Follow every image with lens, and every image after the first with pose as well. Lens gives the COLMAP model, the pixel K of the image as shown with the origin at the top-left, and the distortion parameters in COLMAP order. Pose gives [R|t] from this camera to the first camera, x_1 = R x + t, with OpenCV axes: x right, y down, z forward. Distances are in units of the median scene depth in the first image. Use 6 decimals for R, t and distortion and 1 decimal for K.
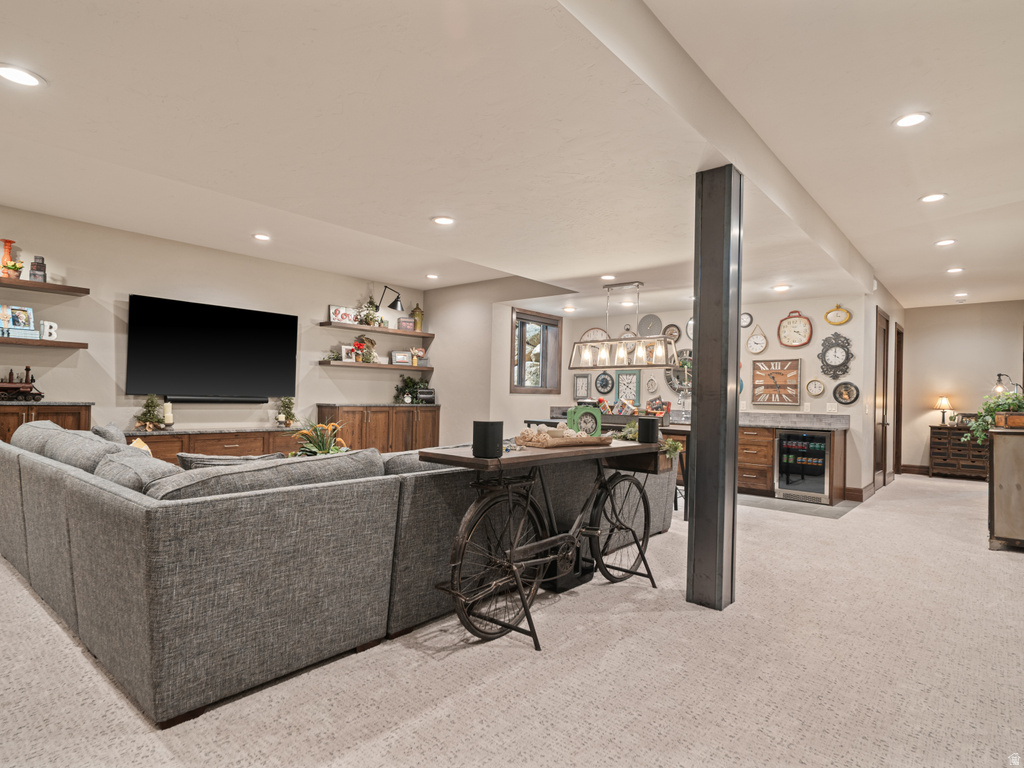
lens RADIAL K [[555.1, 0, 512.3], [0, 555.1, 394.0], [0, 0, 1]] dist [0.002193, 0.000397]
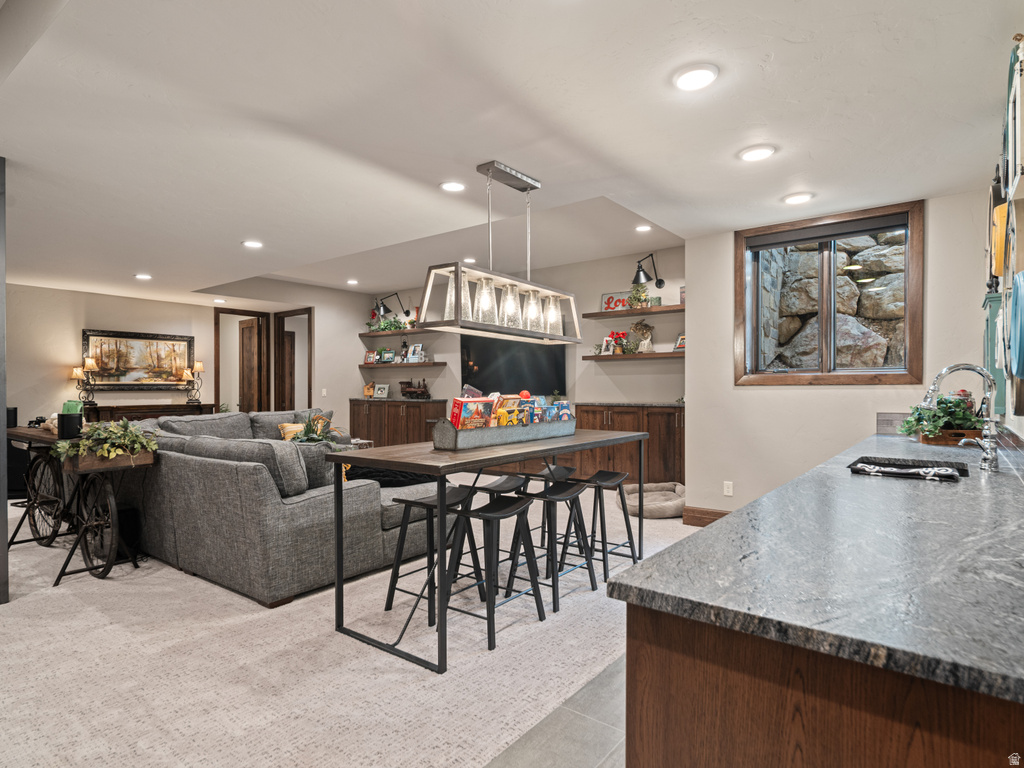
lens RADIAL K [[570.6, 0, 513.5], [0, 570.6, 392.8], [0, 0, 1]] dist [0.003562, 0.000215]
pose [[0.070989, -0.013219, -0.997390, 0.654182], [0.008388, 0.999885, -0.012655, 0.013517], [0.997442, -0.007468, 0.071092, 0.860970]]
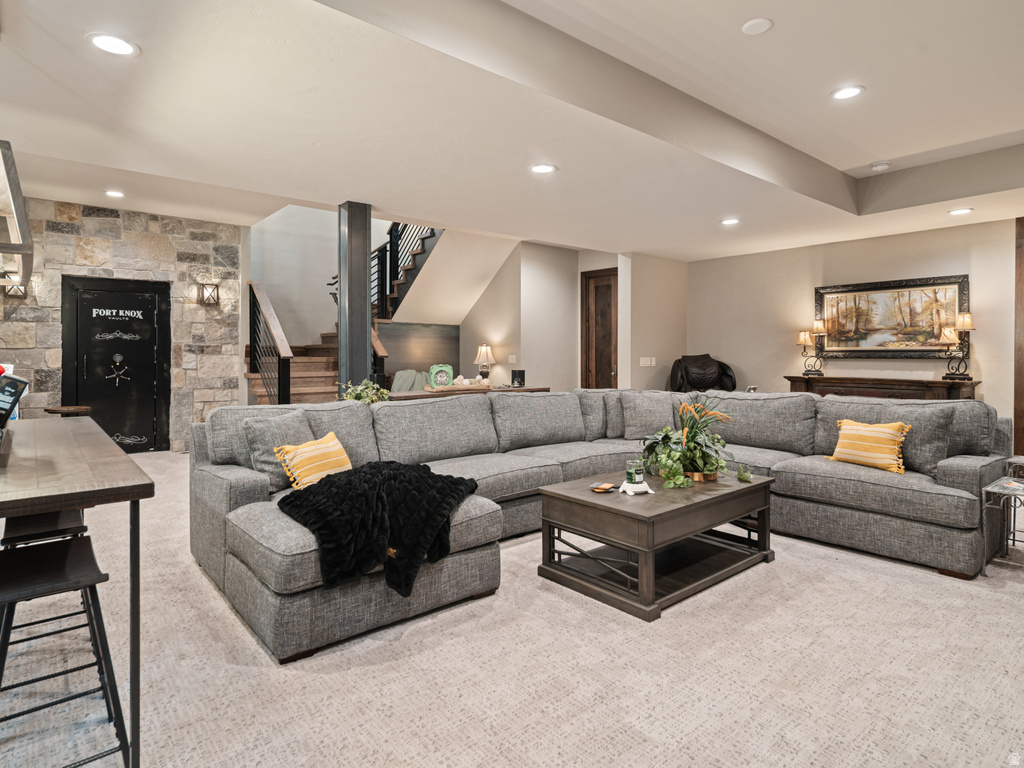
lens RADIAL K [[571.8, 0, 521.2], [0, 571.8, 355.4], [0, 0, 1]] dist [0.003937, -0.000033]
pose [[-0.988445, -0.023924, 0.149681, -0.142098], [-0.024053, 0.999710, 0.000949, -0.004146], [-0.149661, -0.002663, -0.988734, 1.135525]]
